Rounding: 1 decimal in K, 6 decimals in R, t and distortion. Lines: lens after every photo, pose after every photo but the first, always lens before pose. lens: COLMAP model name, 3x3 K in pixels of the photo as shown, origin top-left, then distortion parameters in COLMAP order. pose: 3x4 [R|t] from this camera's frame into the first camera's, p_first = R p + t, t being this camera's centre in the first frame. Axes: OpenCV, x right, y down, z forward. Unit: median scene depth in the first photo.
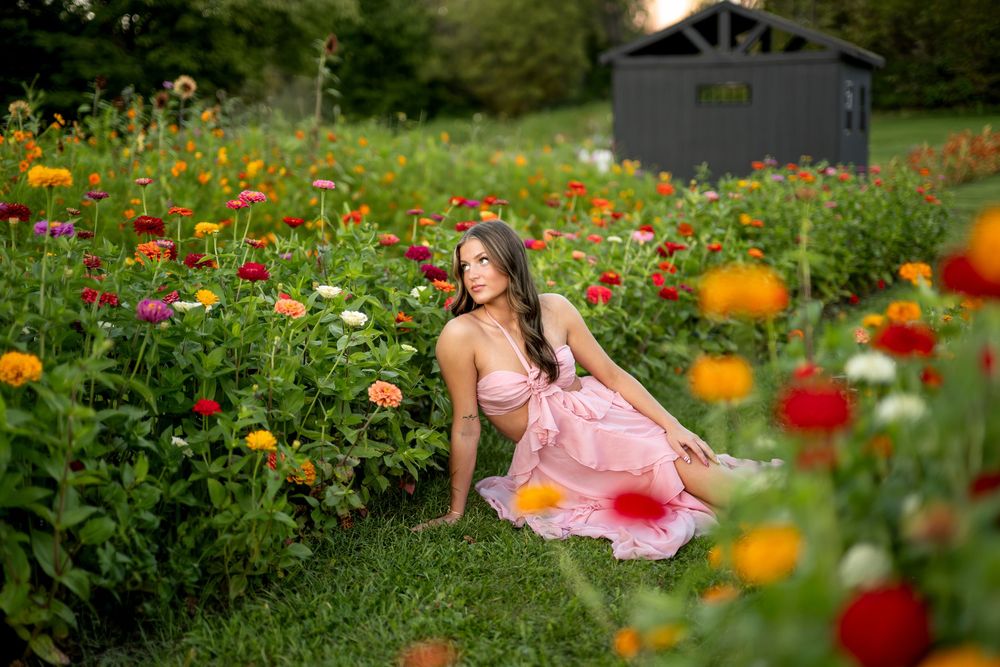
lens RADIAL K [[1506.4, 0, 498.1], [0, 1506.4, 355.7], [0, 0, 1]] dist [-0.014026, -0.023661]
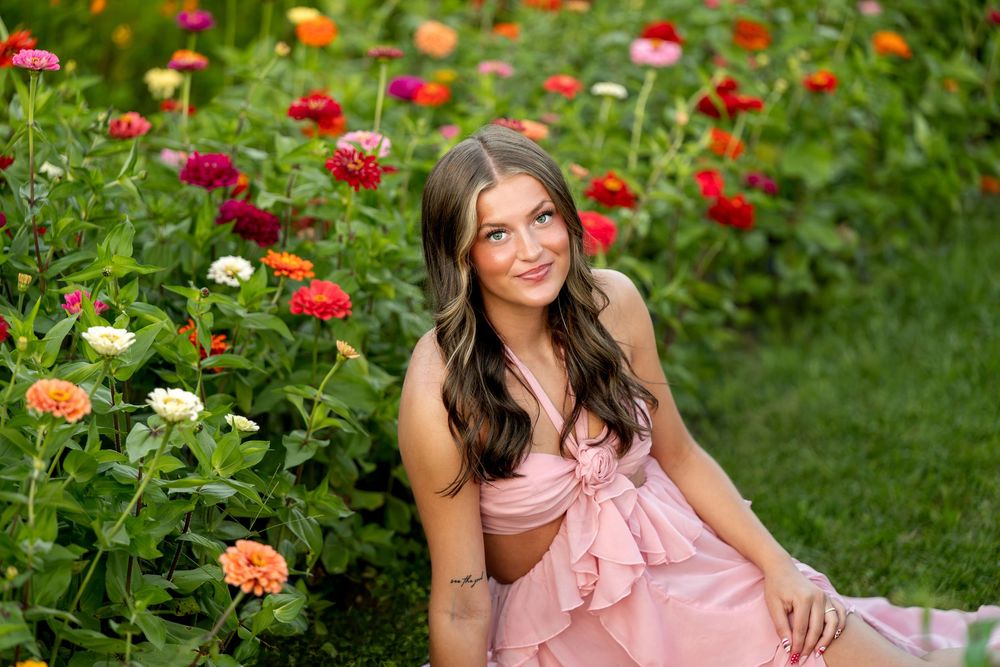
lens RADIAL K [[4333.2, 0, 500.0], [0, 4333.2, 333.5], [0, 0, 1]] dist [-0.050093, -1.176282]
pose [[0.993898, -0.018605, 0.108722, -0.137239], [0.010853, 0.997384, 0.071466, -0.140868], [-0.109768, -0.069850, 0.991500, -0.385887]]
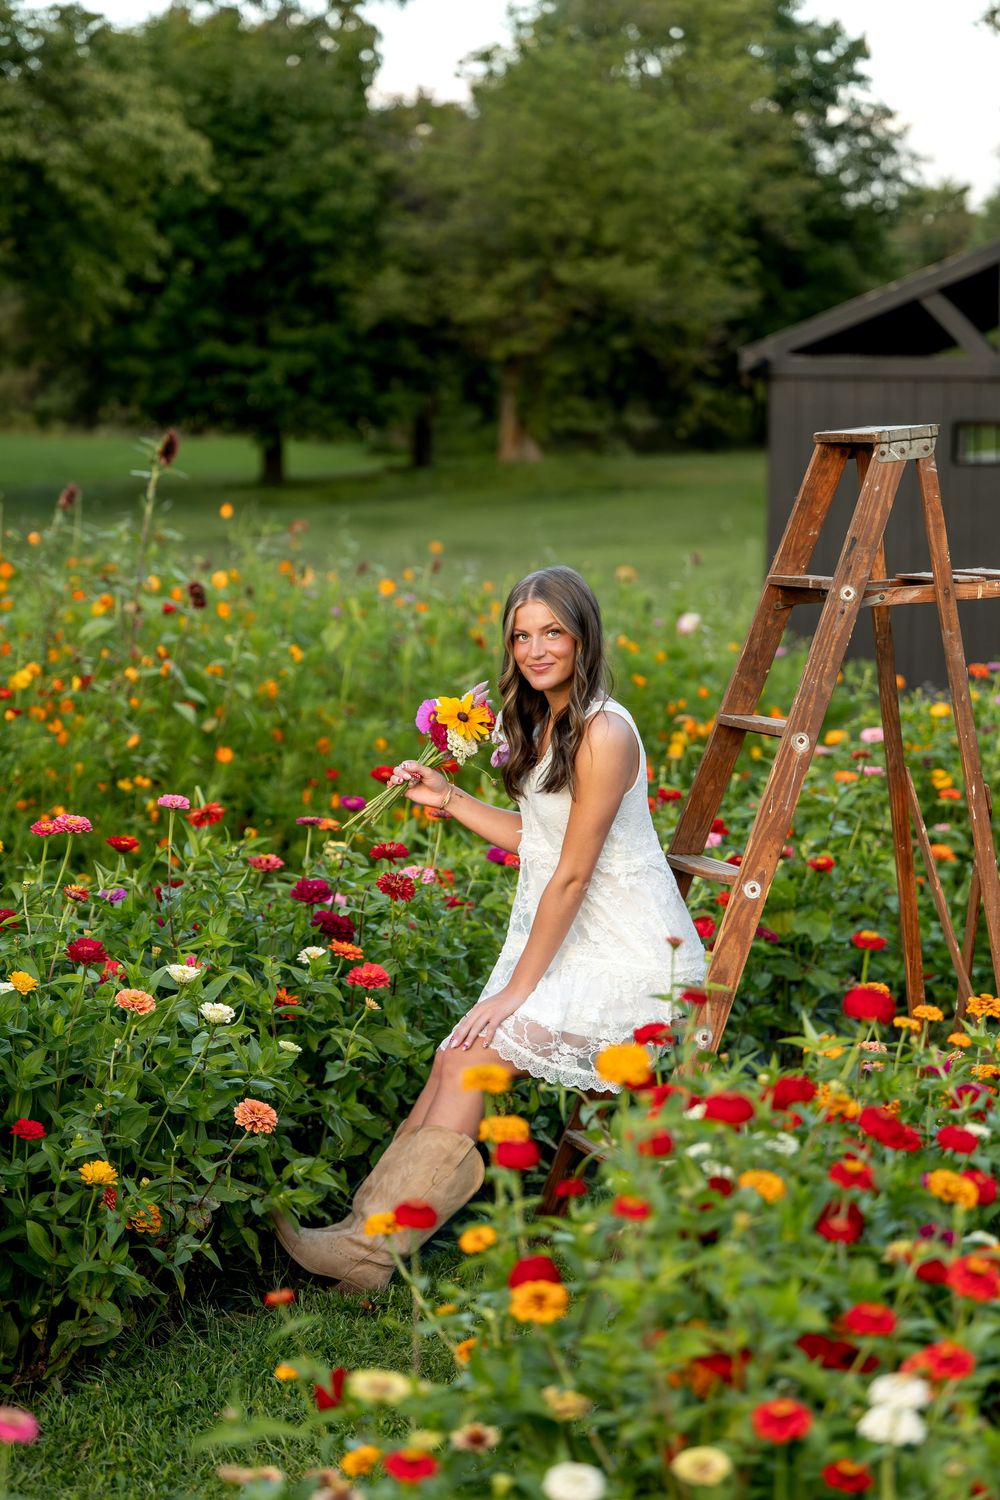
lens RADIAL K [[4575.8, 0, 500.0], [0, 4575.8, 750.0], [0, 0, 1]] dist [0.132595, -0.515181]
pose [[0.999545, 0.020360, -0.022241, 0.089618], [-0.021286, 0.998882, -0.042208, -0.059767], [0.021357, 0.042663, 0.998861, -1.229558]]
